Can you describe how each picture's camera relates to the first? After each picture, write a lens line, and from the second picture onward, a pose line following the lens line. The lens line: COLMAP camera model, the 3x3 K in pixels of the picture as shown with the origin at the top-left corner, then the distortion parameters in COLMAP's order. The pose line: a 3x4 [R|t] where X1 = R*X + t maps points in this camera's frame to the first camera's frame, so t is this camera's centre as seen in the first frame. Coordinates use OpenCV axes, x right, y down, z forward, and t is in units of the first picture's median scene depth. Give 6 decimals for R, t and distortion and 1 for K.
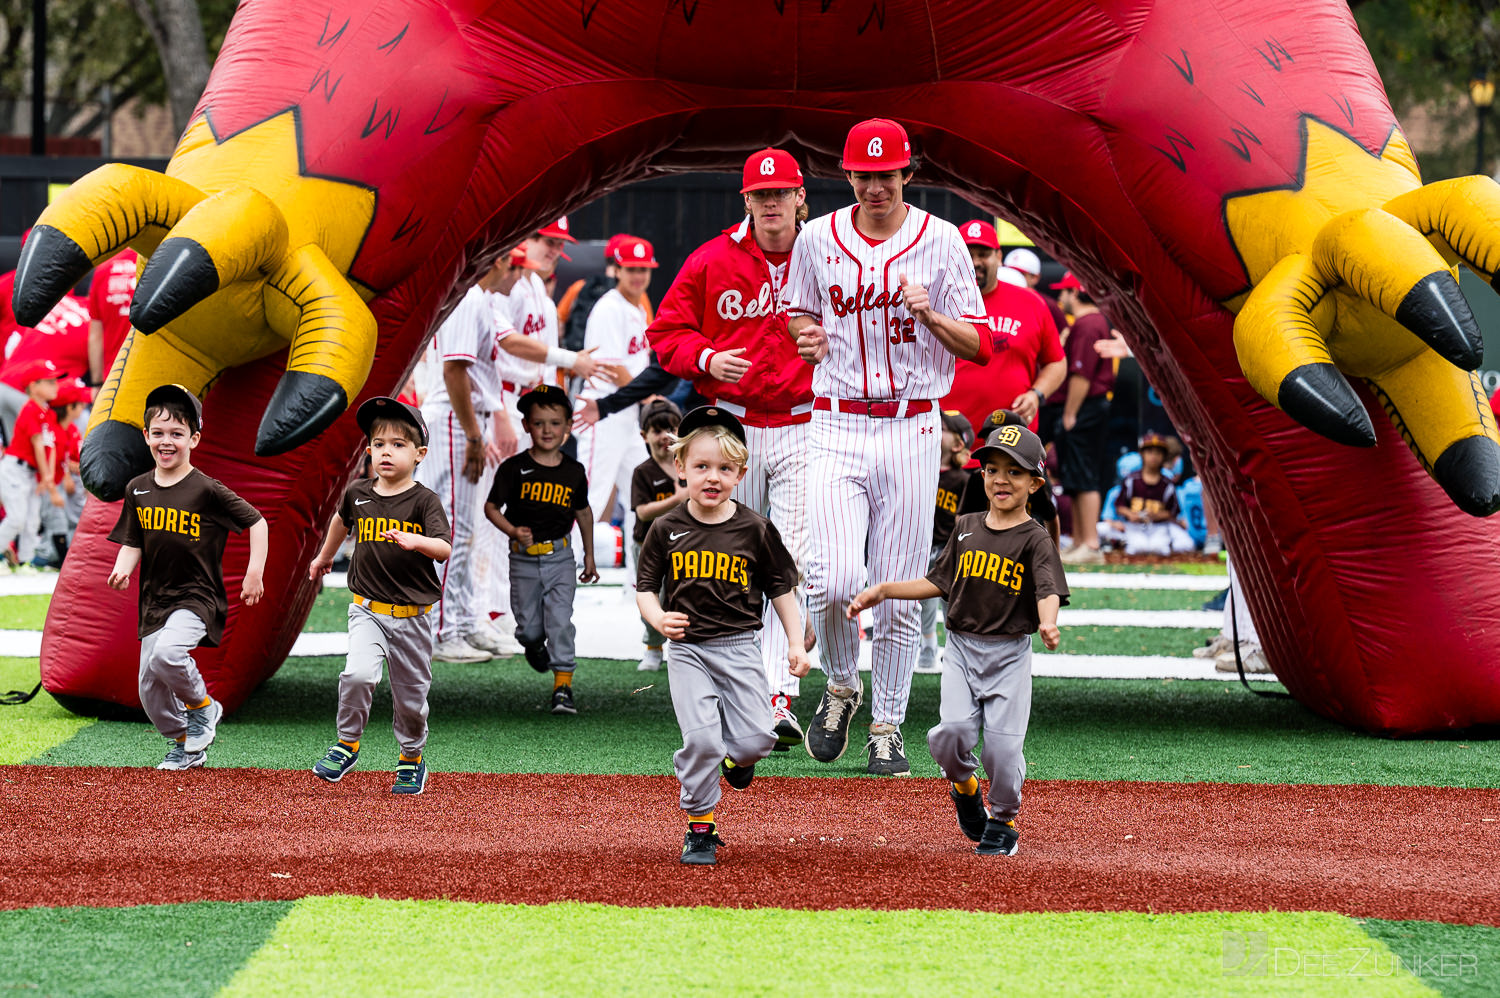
lens RADIAL K [[7314.7, 0, 750.0], [0, 7314.7, 499.0], [0, 0, 1]] dist [-0.011966, -5.327204]
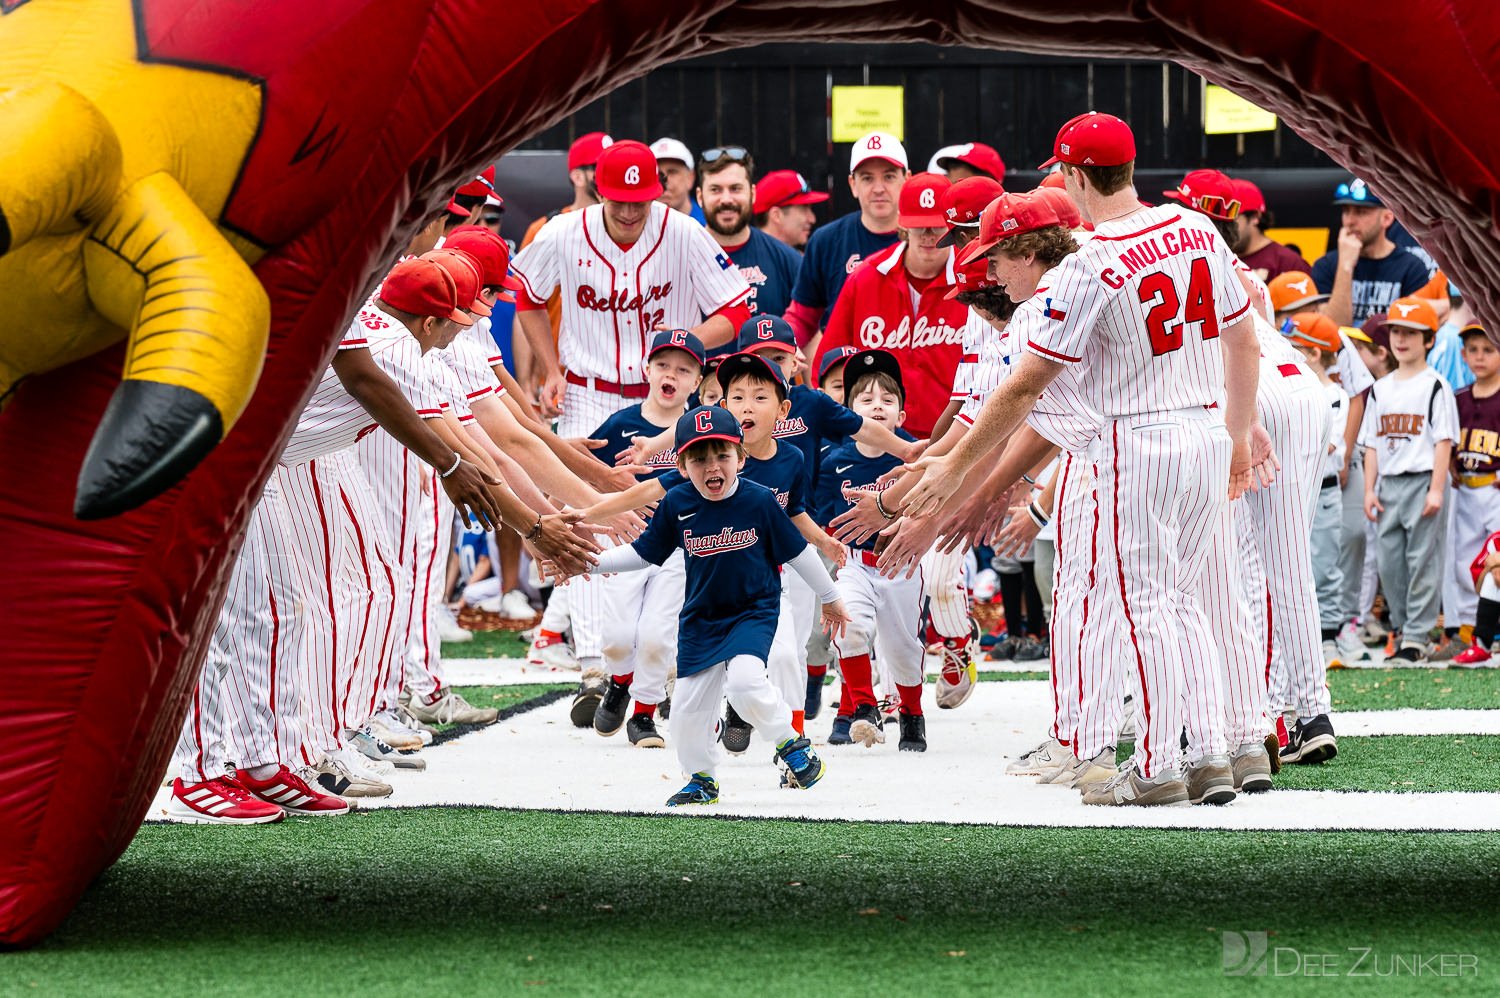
lens RADIAL K [[8349.7, 0, 750.0], [0, 8349.7, 499.0], [0, 0, 1]] dist [-0.087305, -4.936262]
pose [[0.999775, -0.021212, 0.000177, -0.010902], [0.021209, 0.999711, 0.011297, -0.014215], [-0.000417, -0.011290, 0.999936, 0.295942]]
